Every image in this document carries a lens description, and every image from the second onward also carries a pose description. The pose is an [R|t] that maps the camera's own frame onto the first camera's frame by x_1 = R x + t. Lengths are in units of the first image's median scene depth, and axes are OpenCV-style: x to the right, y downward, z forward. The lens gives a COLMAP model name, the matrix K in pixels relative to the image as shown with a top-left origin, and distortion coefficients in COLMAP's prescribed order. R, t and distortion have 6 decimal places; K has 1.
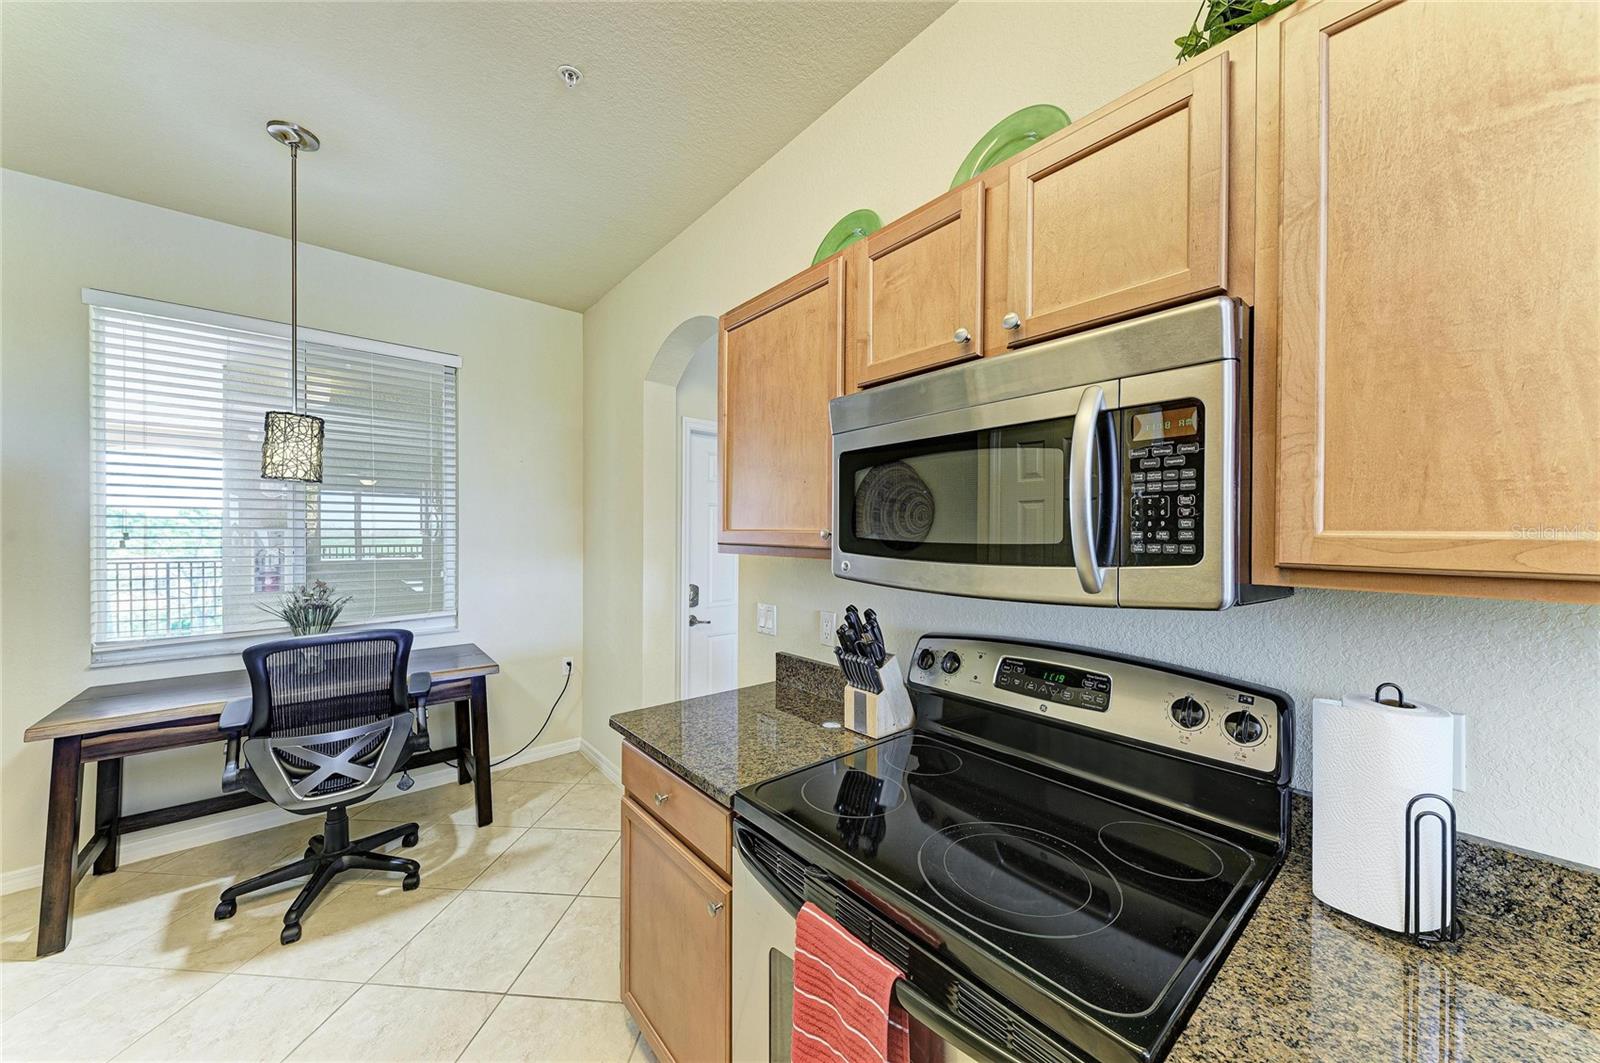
lens RADIAL K [[565.2, 0, 800.5], [0, 565.2, 535.6], [0, 0, 1]] dist [0.025381, -0.008713]
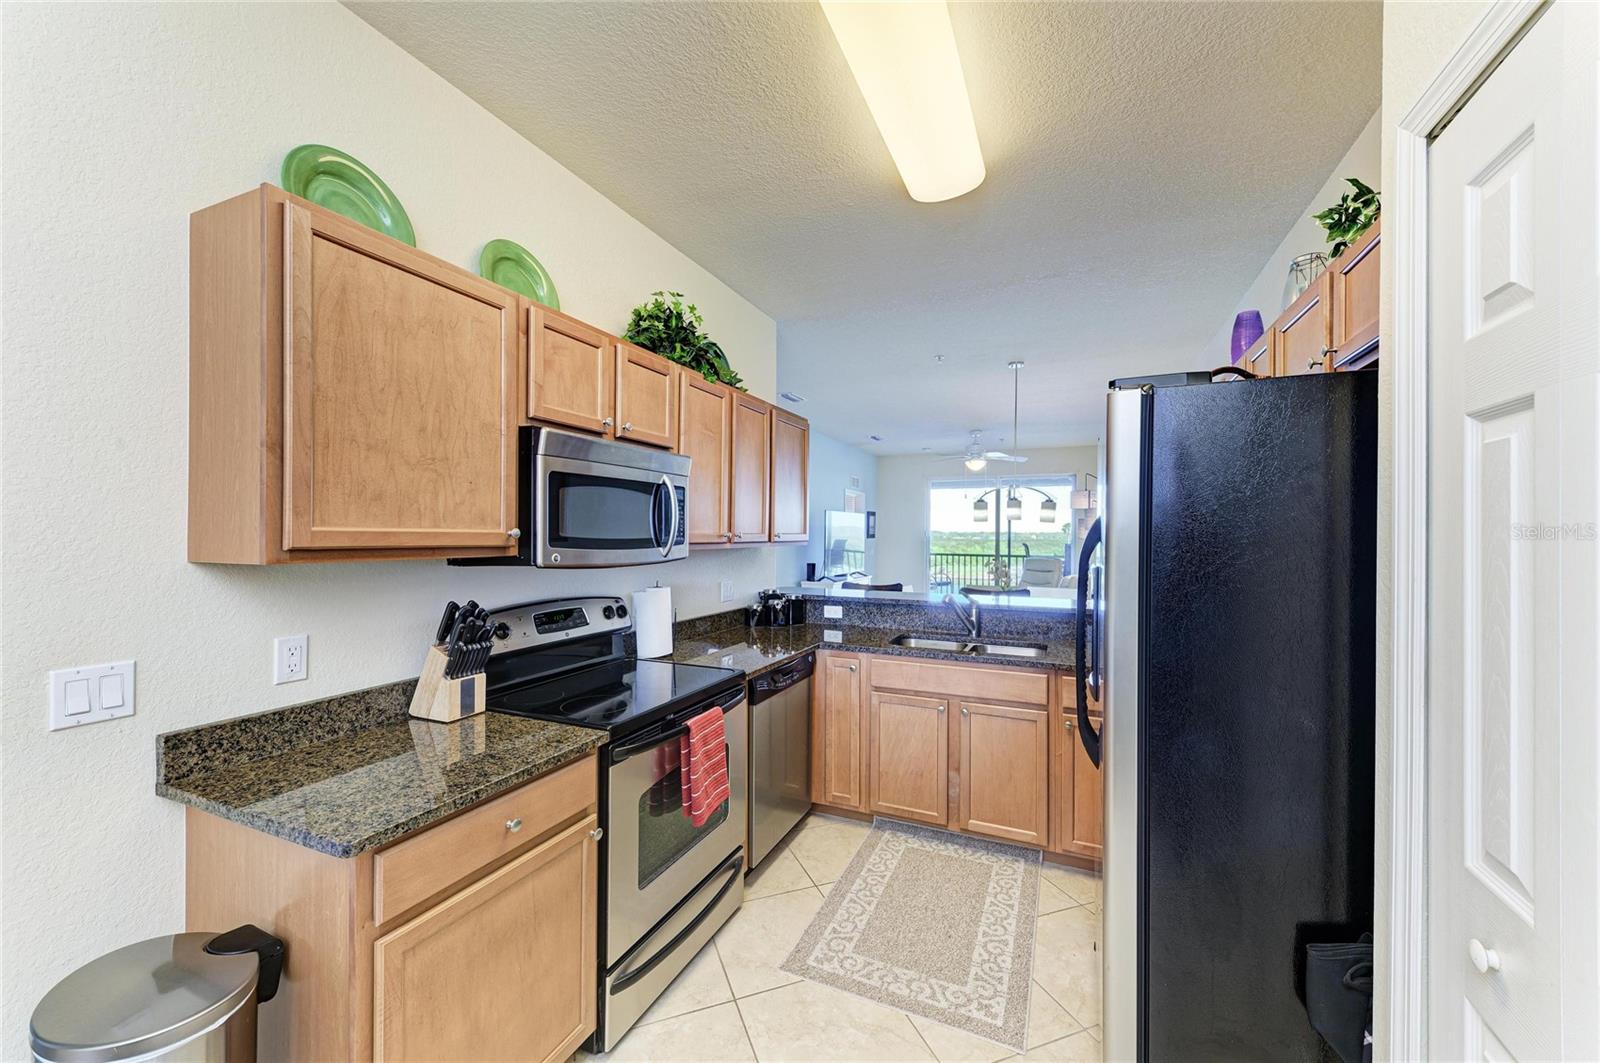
lens RADIAL K [[616.4, 0, 798.1], [0, 616.4, 536.3], [0, 0, 1]] dist [0.022008, -0.000055]
pose [[-0.440381, -0.010548, 0.897749, -1.322944], [-0.004849, 0.999944, 0.009370, -0.011983], [-0.897798, -0.000227, -0.440408, 1.020239]]
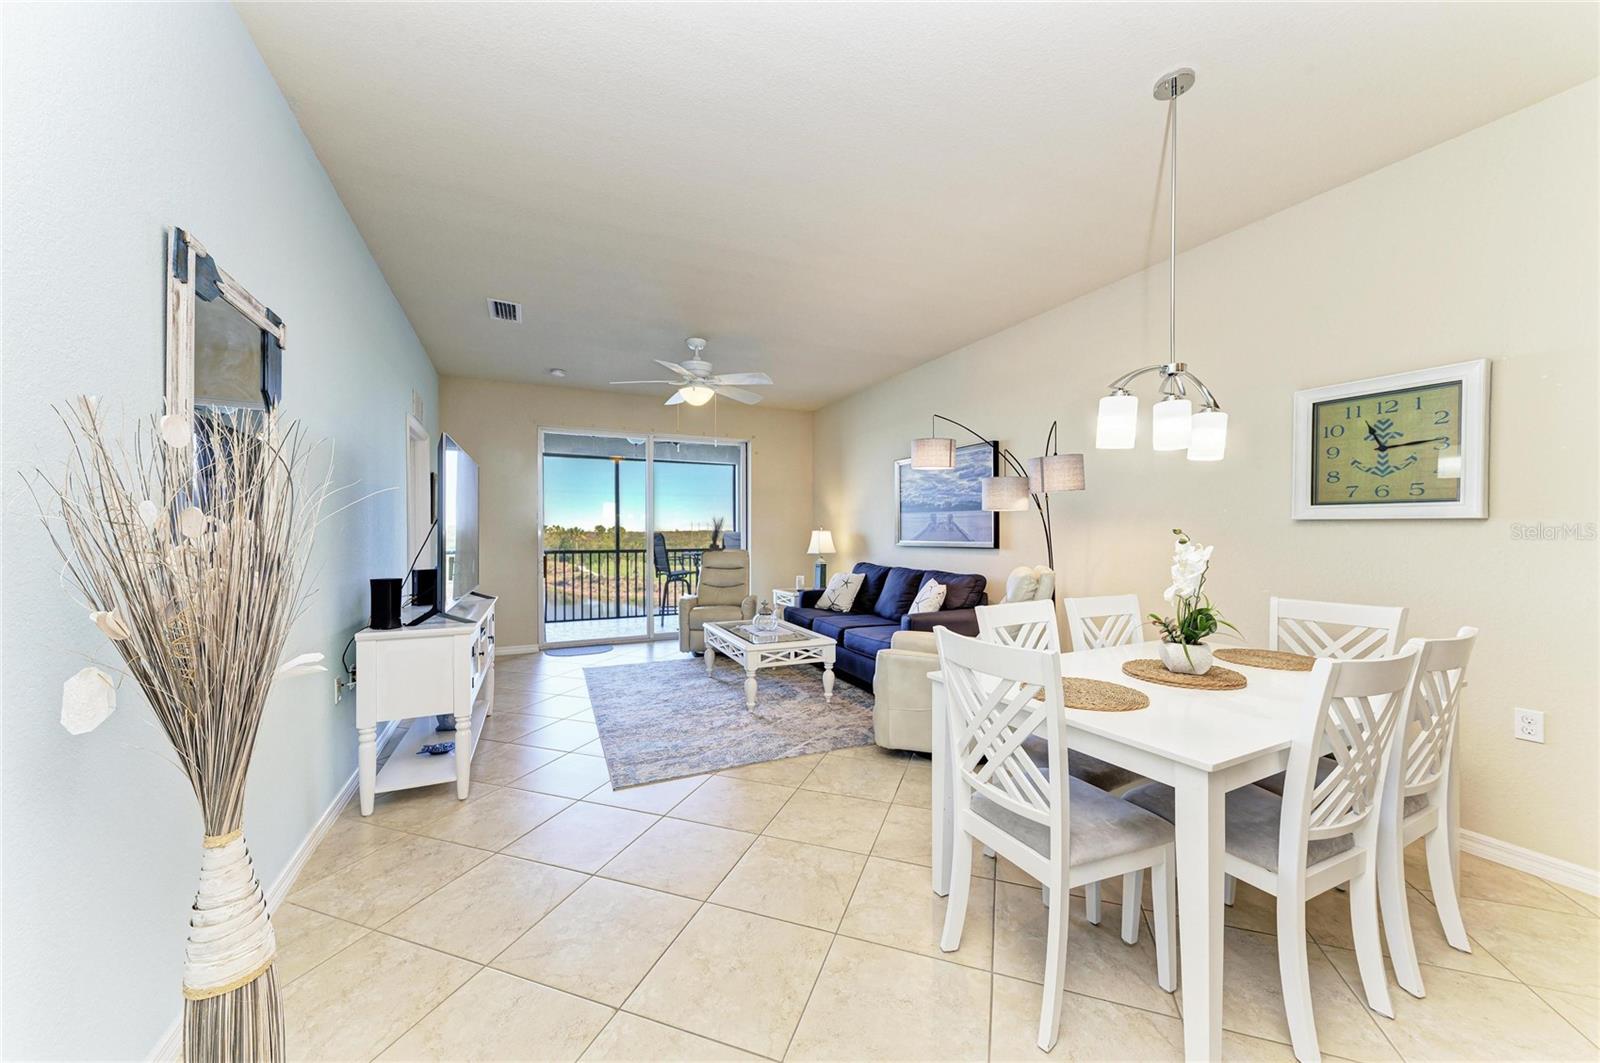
lens RADIAL K [[585.6, 0, 800.0], [0, 585.6, 531.5], [0, 0, 1]] dist [-0.000243, 0.017540]
pose [[-0.966100, 0.000490, 0.258169, 1.806811], [0.000933, 0.999998, 0.001595, 0.120524], [-0.258168, 0.001782, -0.966099, -0.021391]]
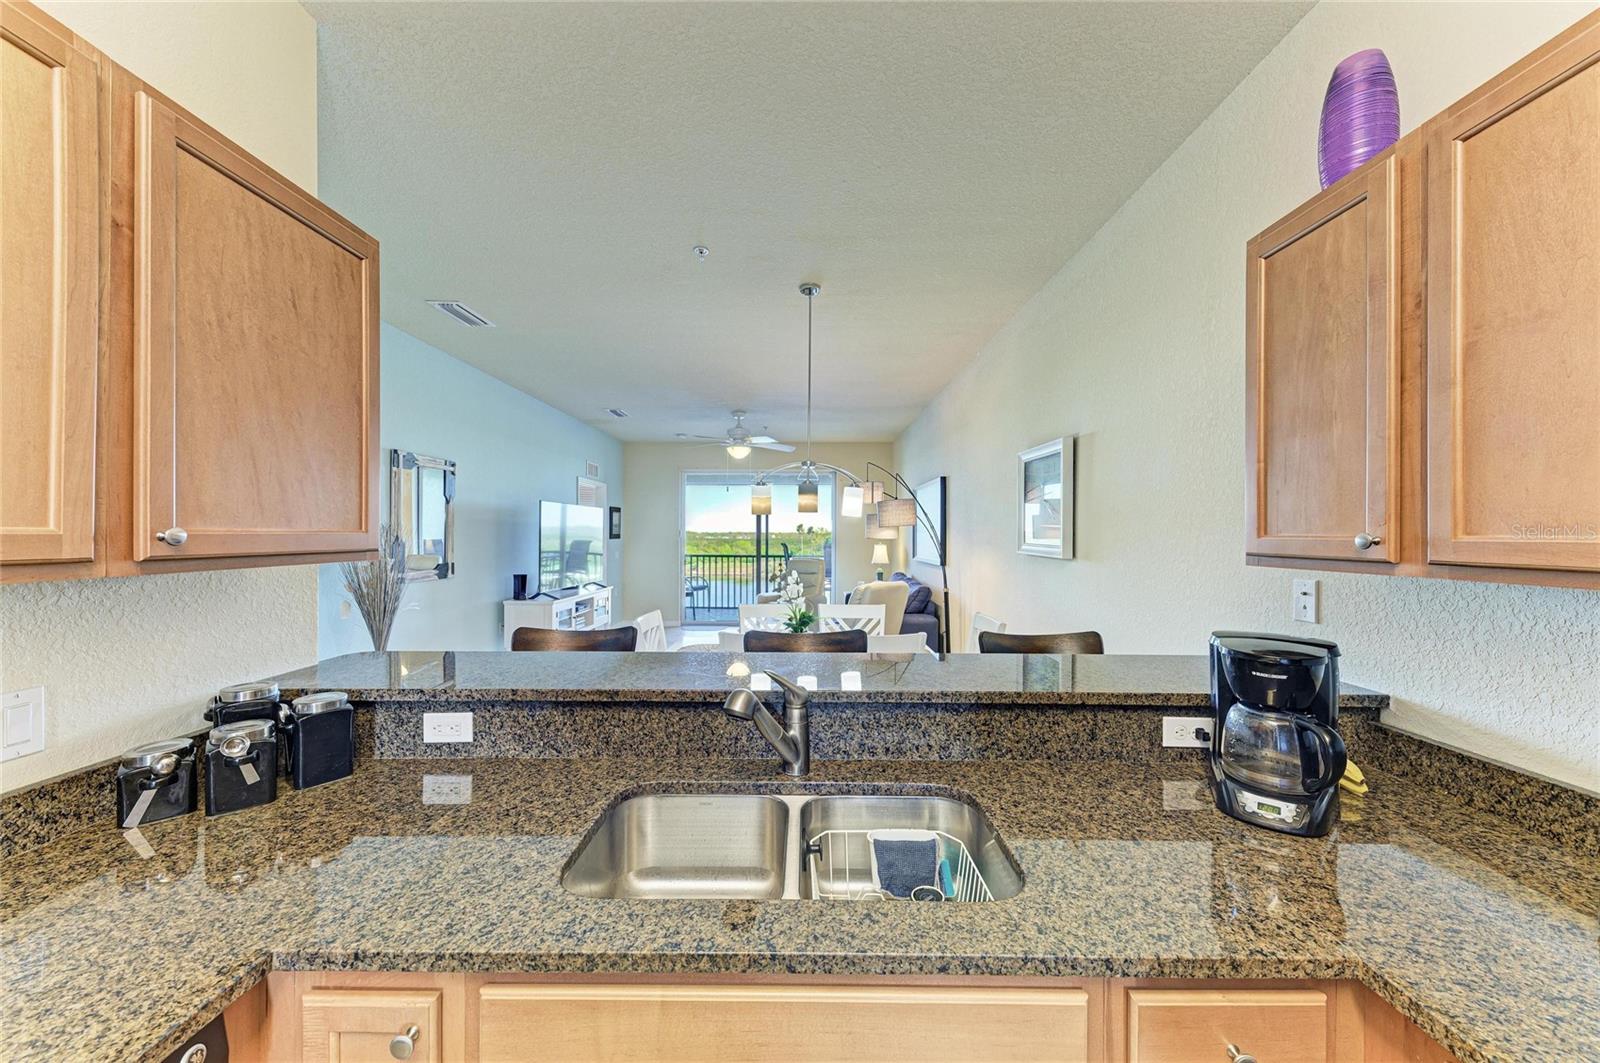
lens RADIAL K [[565.2, 0, 800.5], [0, 565.2, 535.6], [0, 0, 1]] dist [0.025381, -0.008713]
pose [[-0.763875, -0.007416, 0.645322, -0.121361], [-0.004115, 0.999970, 0.006621, -0.000538], [-0.645351, 0.002402, -0.763882, 0.091205]]
